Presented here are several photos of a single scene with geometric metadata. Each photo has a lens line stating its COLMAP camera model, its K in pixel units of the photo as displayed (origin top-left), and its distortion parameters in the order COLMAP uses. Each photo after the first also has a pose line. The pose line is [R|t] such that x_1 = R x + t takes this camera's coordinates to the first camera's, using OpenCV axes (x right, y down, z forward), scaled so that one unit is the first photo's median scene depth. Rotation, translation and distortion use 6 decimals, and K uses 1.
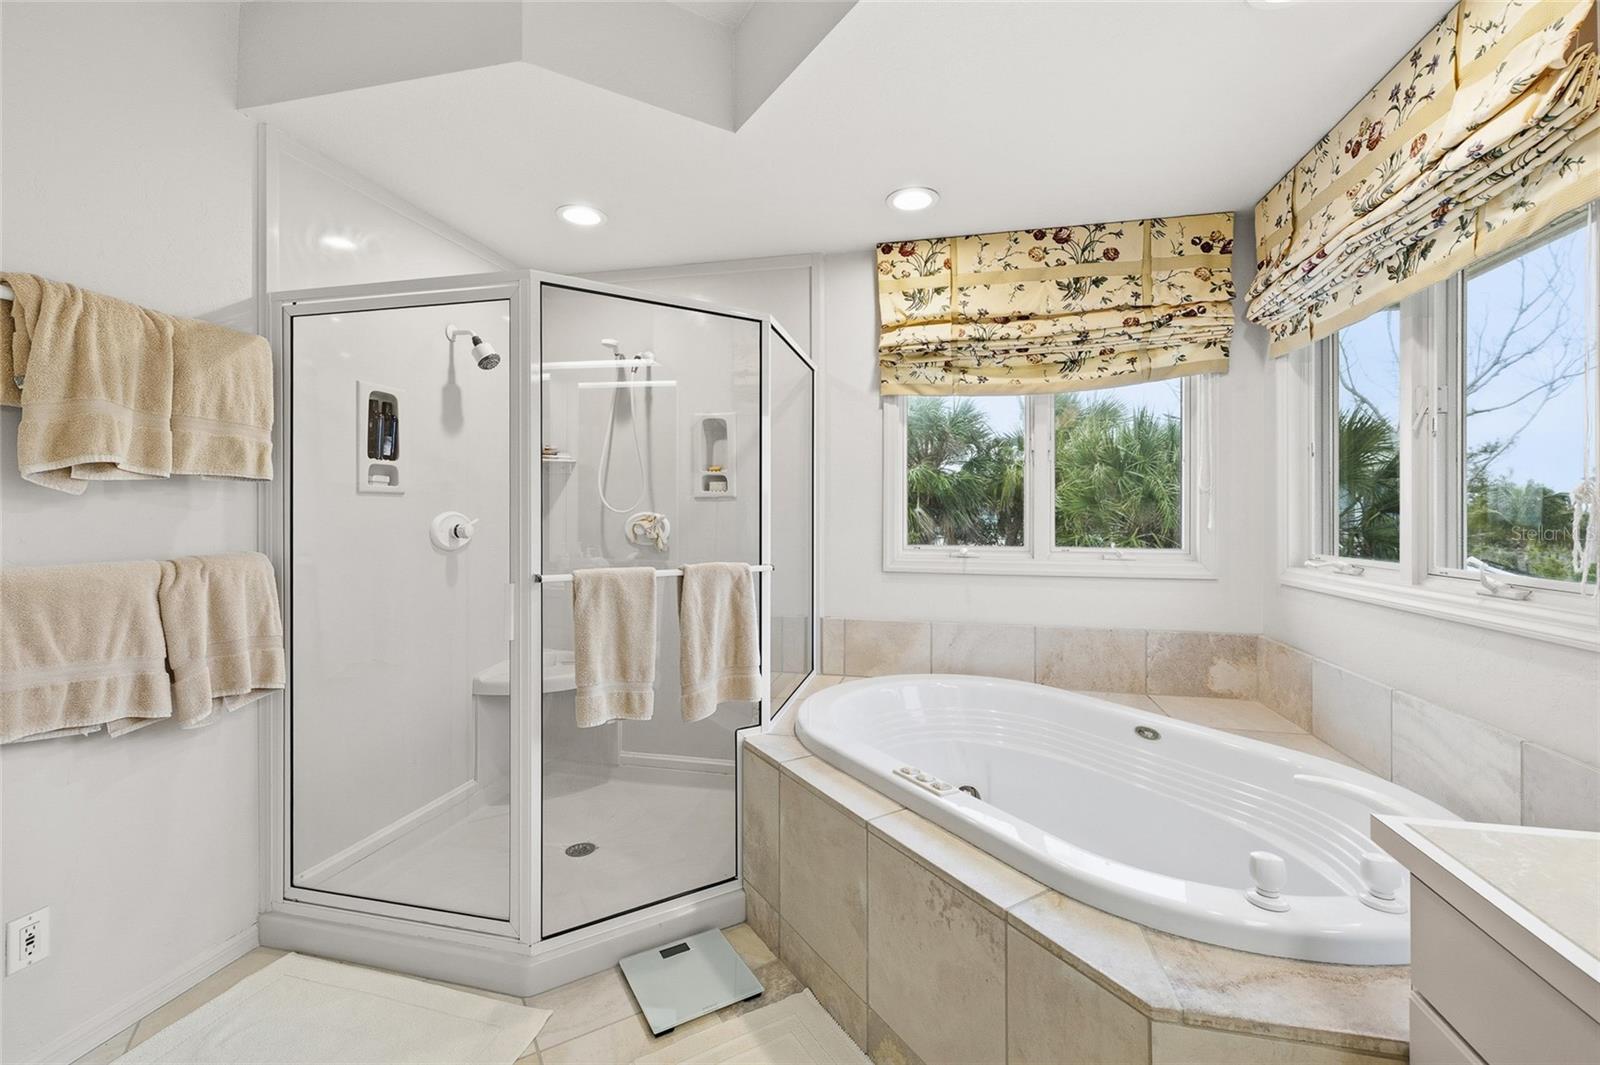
lens RADIAL K [[679.1, 0, 796.7], [0, 679.1, 515.8], [0, 0, 1]] dist [0.002901, 0.000485]
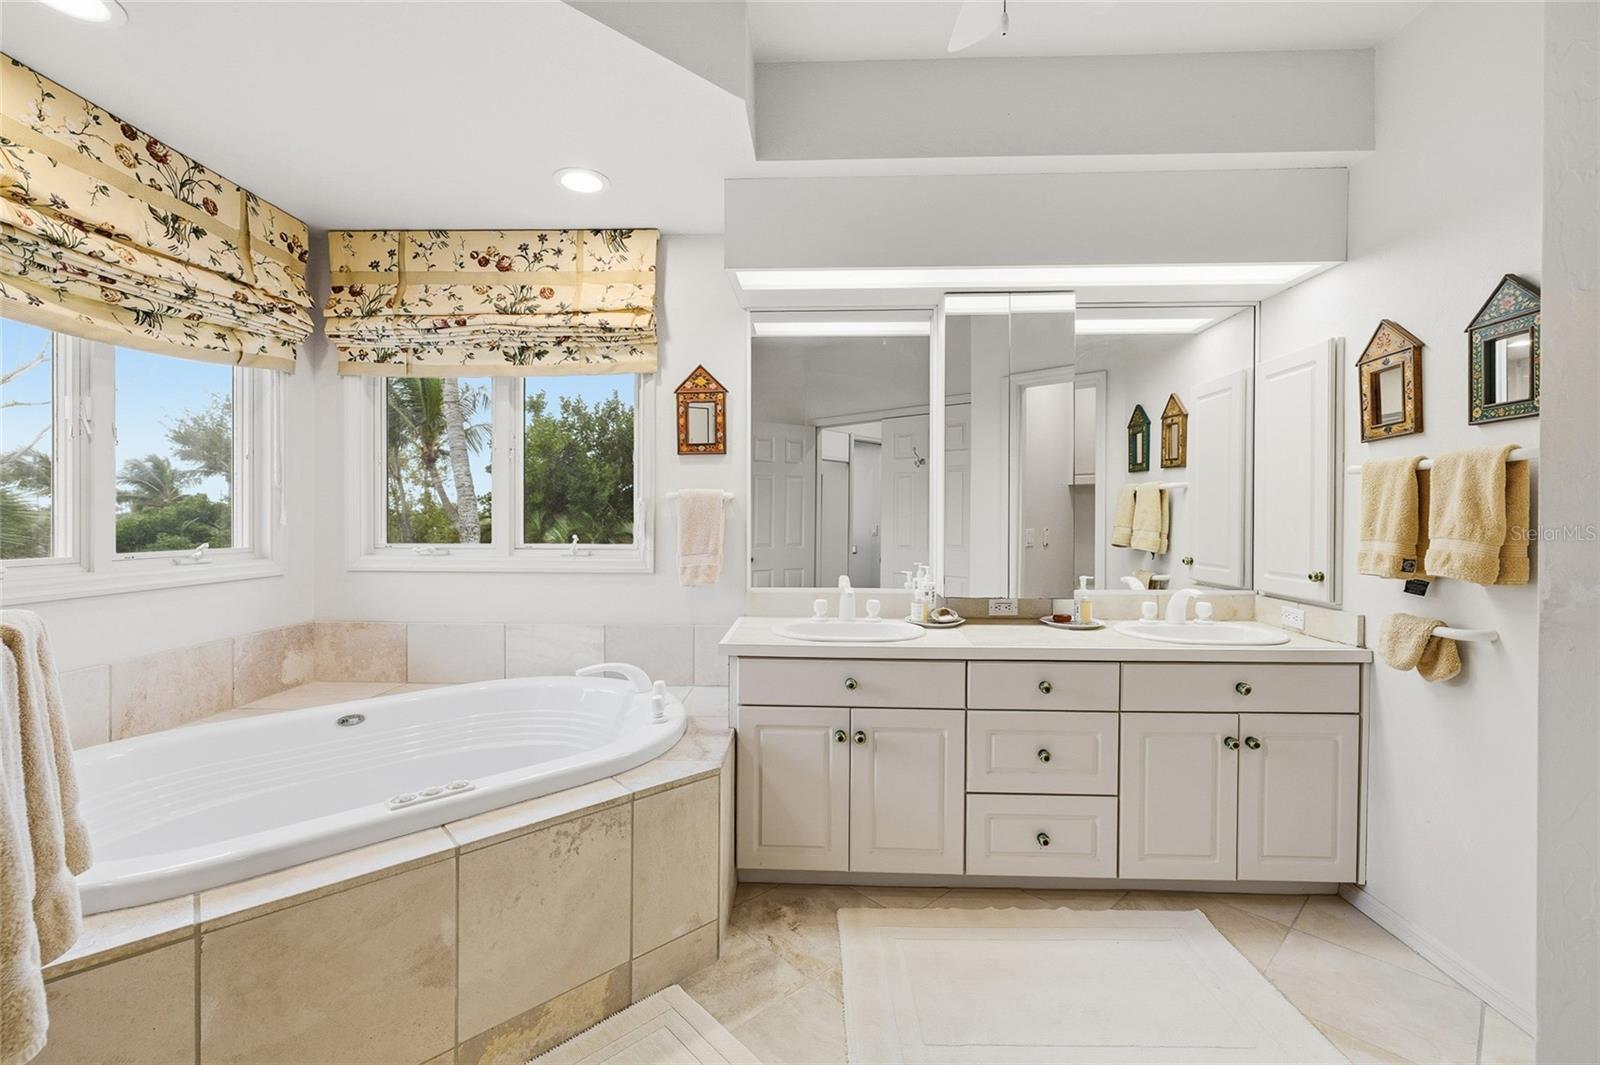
lens RADIAL K [[673.9, 0, 800.0], [0, 673.9, 532.5], [0, 0, 1]] dist [0.000493, -0.000295]
pose [[-0.198125, -0.028702, 0.979756, -0.528432], [-0.001206, 0.999578, 0.029039, -0.000305], [-0.980176, 0.004572, -0.198076, 0.441999]]
